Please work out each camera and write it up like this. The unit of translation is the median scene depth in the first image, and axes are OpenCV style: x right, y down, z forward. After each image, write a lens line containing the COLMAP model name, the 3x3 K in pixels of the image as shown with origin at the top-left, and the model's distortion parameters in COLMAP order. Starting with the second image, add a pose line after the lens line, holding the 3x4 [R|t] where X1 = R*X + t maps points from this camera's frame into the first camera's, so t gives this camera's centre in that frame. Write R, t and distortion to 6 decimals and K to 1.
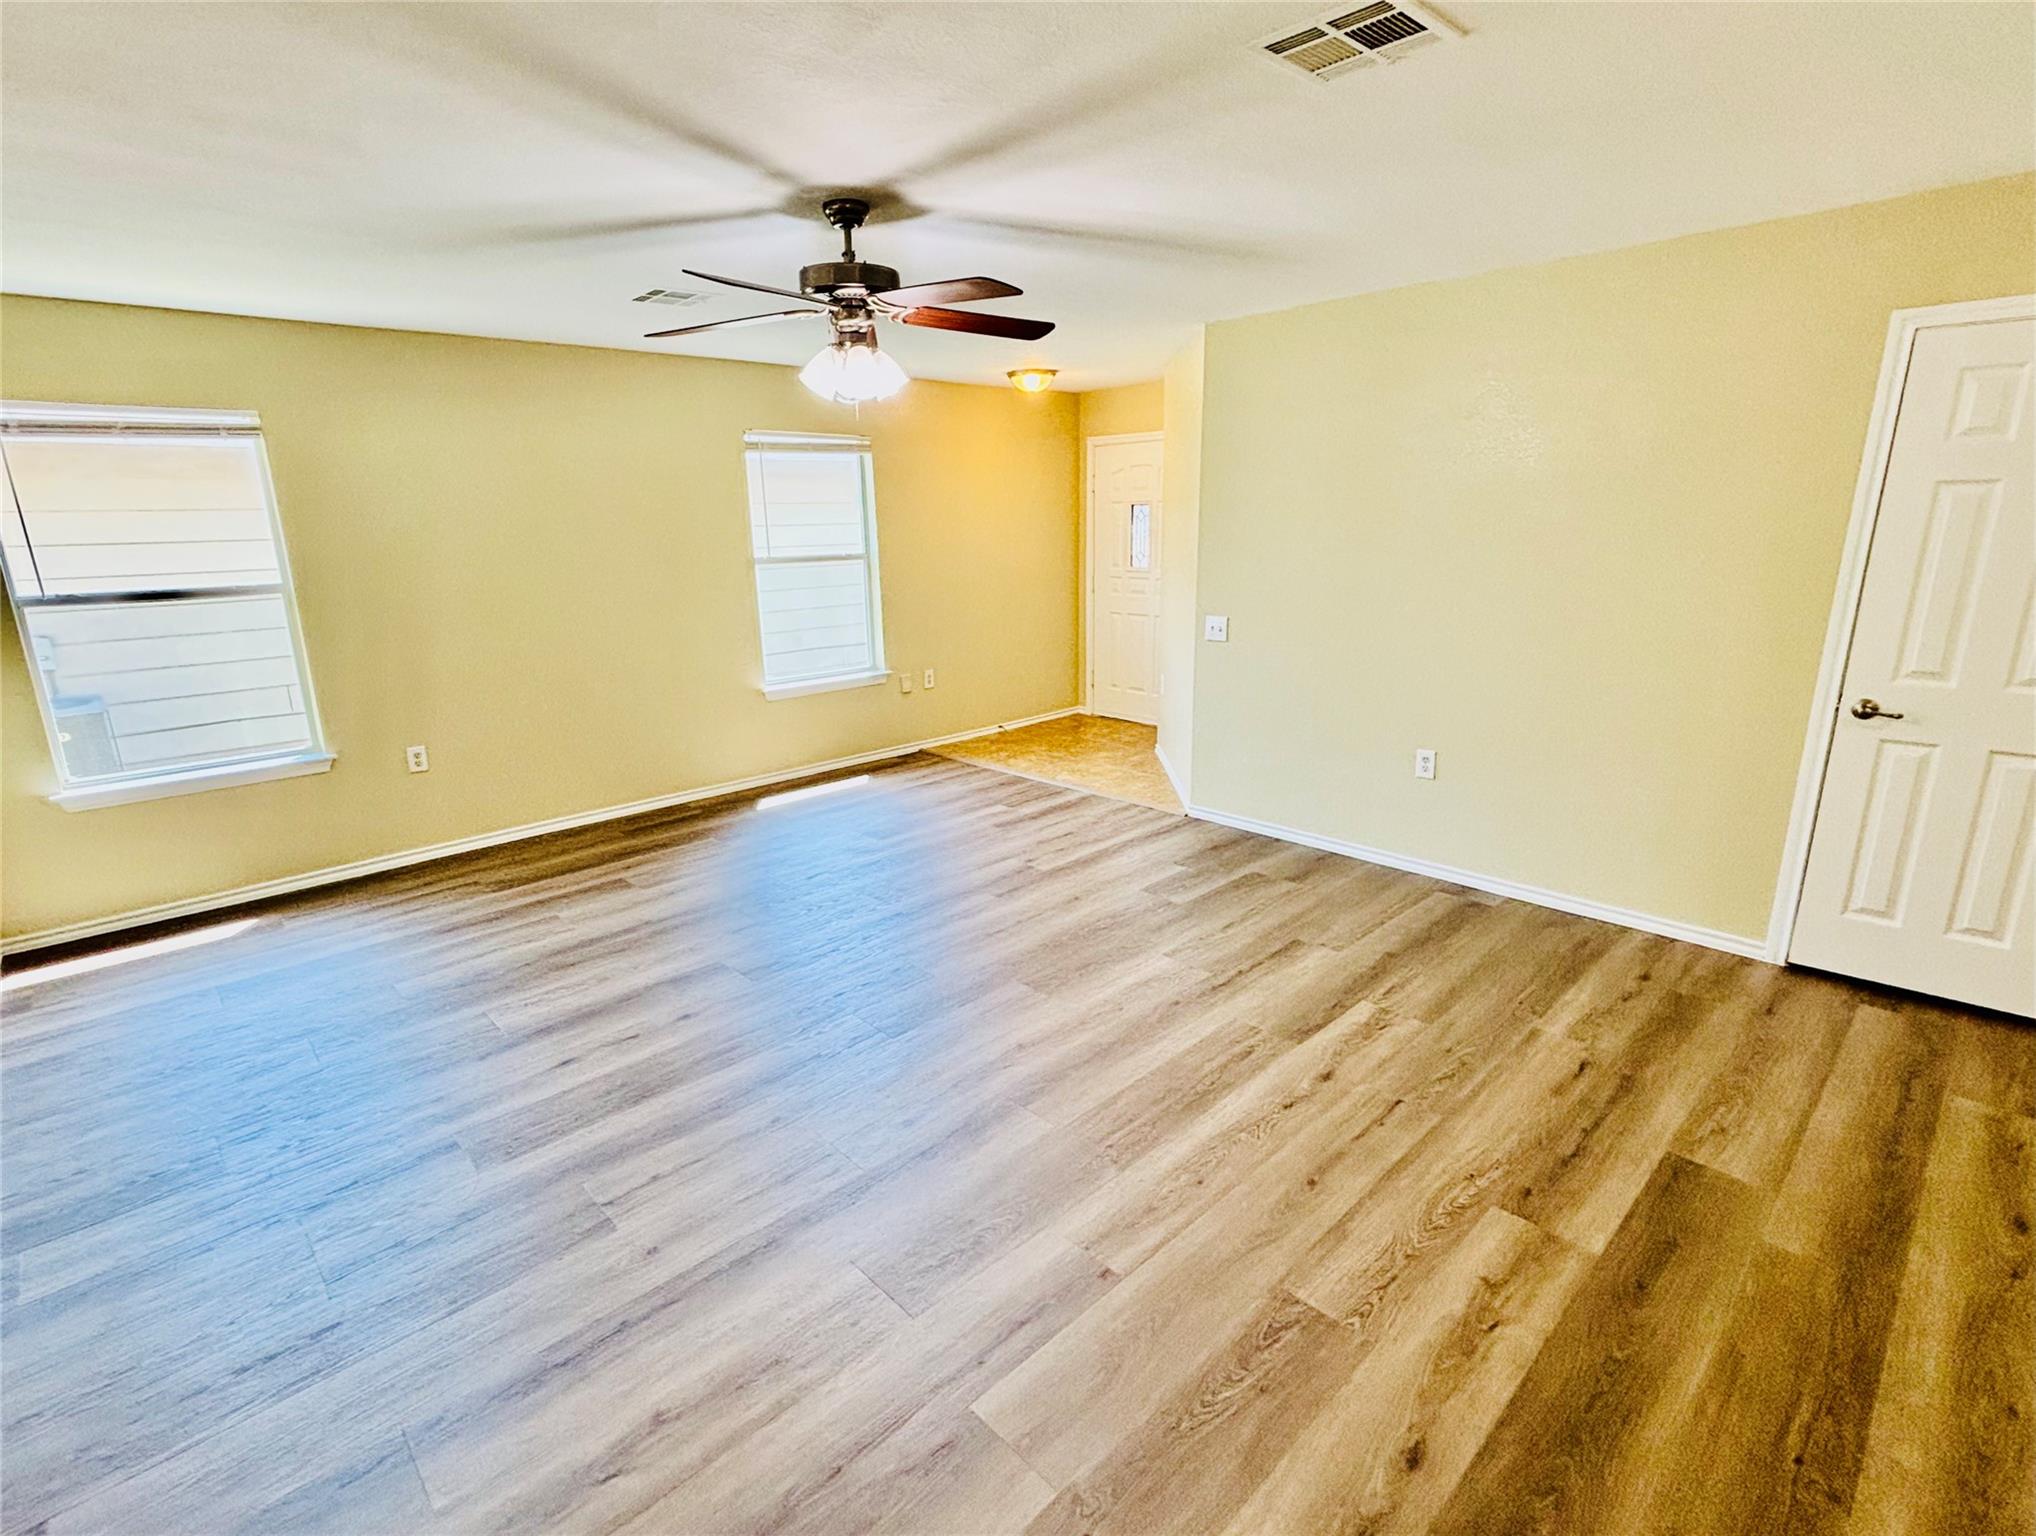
lens RADIAL K [[956.9, 0, 1003.2], [0, 956.9, 777.9], [0, 0, 1]] dist [-0.004640, -0.000719]
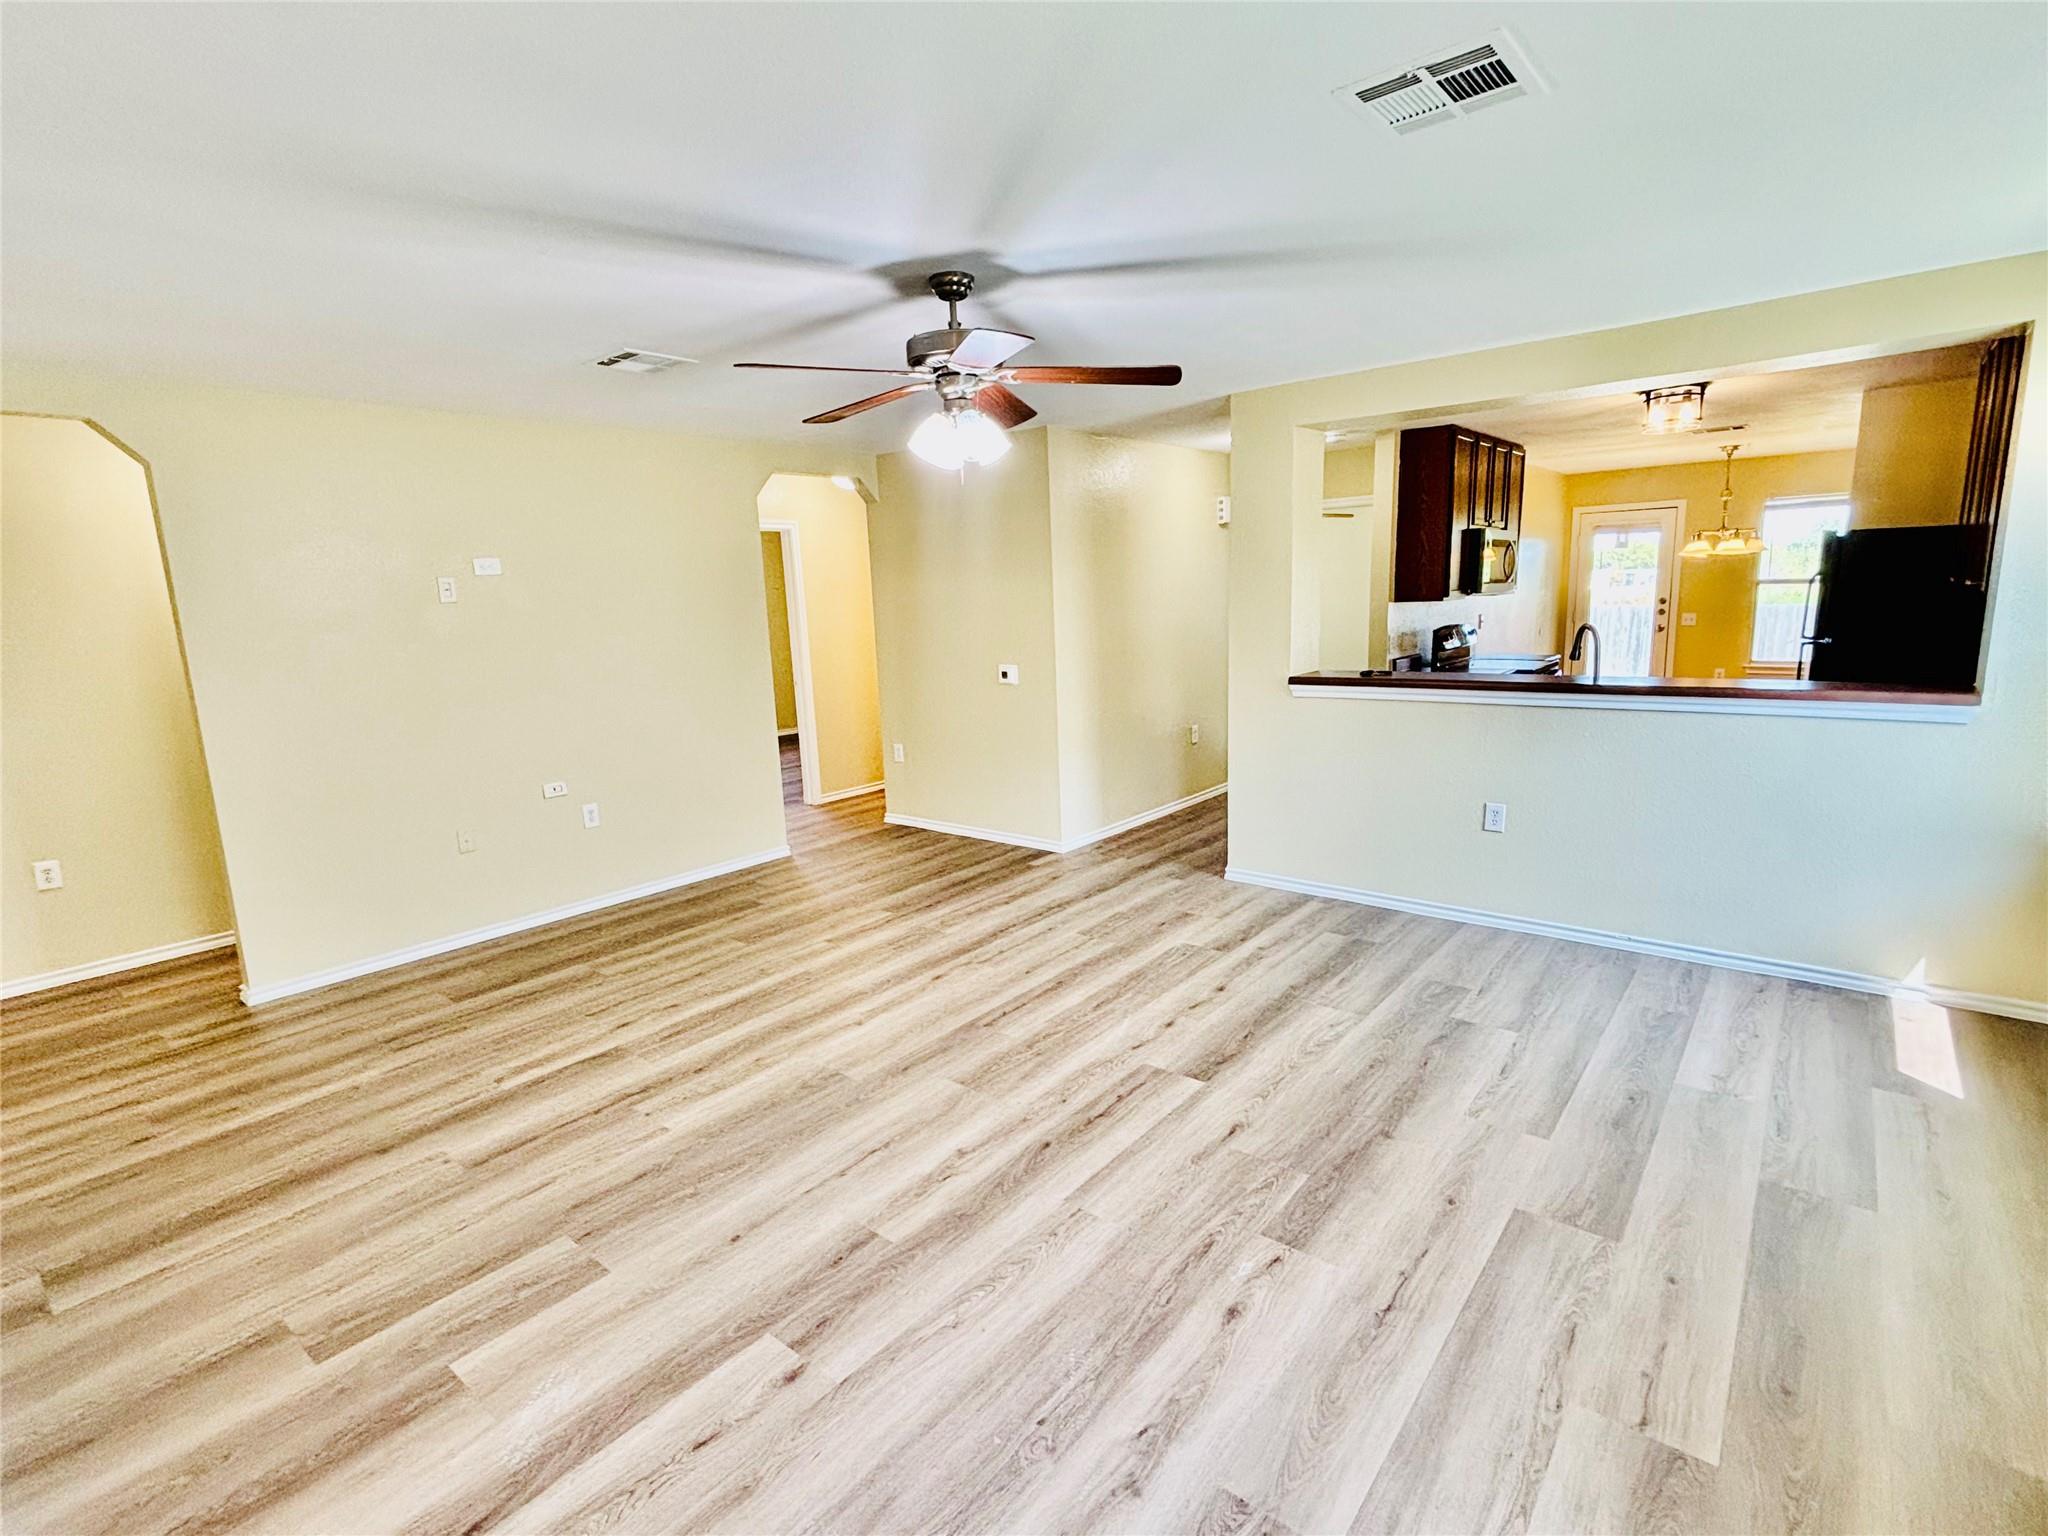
lens RADIAL K [[962.5, 0, 1026.7], [0, 962.5, 755.9], [0, 0, 1]] dist [-0.004640, -0.000719]
pose [[-0.989214, 0.083234, -0.120528, -0.080292], [0.023898, 0.903545, 0.427827, -0.588553], [0.144513, 0.420332, -0.895788, 2.182854]]
